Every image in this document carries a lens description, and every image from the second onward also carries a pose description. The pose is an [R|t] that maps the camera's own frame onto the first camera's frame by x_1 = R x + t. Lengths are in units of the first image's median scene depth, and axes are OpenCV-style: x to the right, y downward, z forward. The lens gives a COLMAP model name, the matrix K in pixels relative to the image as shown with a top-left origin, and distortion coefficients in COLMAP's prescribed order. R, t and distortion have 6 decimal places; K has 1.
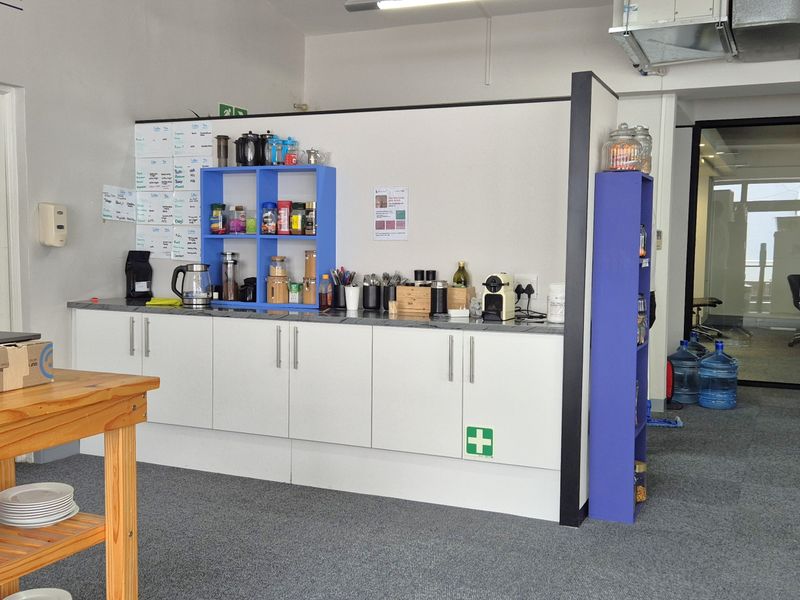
lens RADIAL K [[864.4, 0, 400.0], [0, 864.4, 300.0], [0, 0, 1]] dist [0.057903, -0.010419]
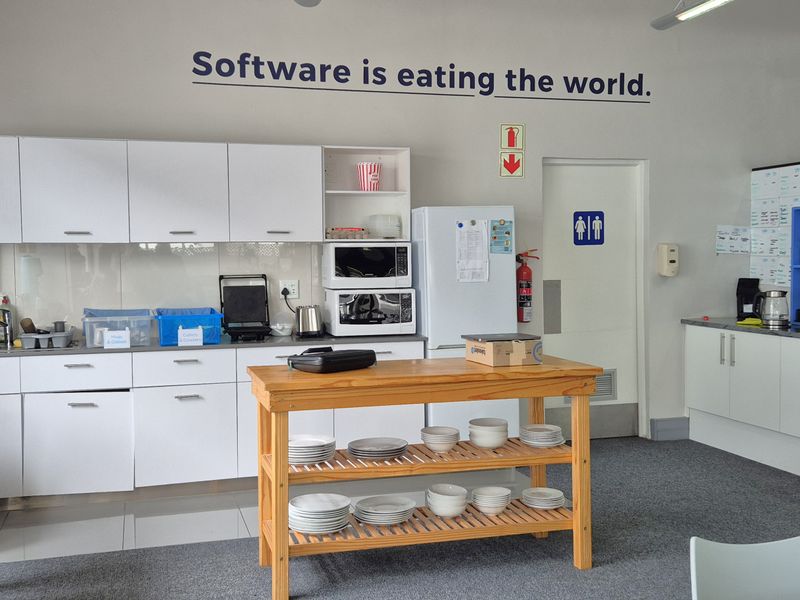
lens RADIAL K [[864.4, 0, 400.0], [0, 864.4, 300.0], [0, 0, 1]] dist [0.057903, -0.010419]
pose [[0.660259, 0.020604, -0.750755, 0.285617], [-0.033530, 0.999436, -0.002060, -0.008645], [0.750289, 0.026533, 0.660577, -0.146706]]
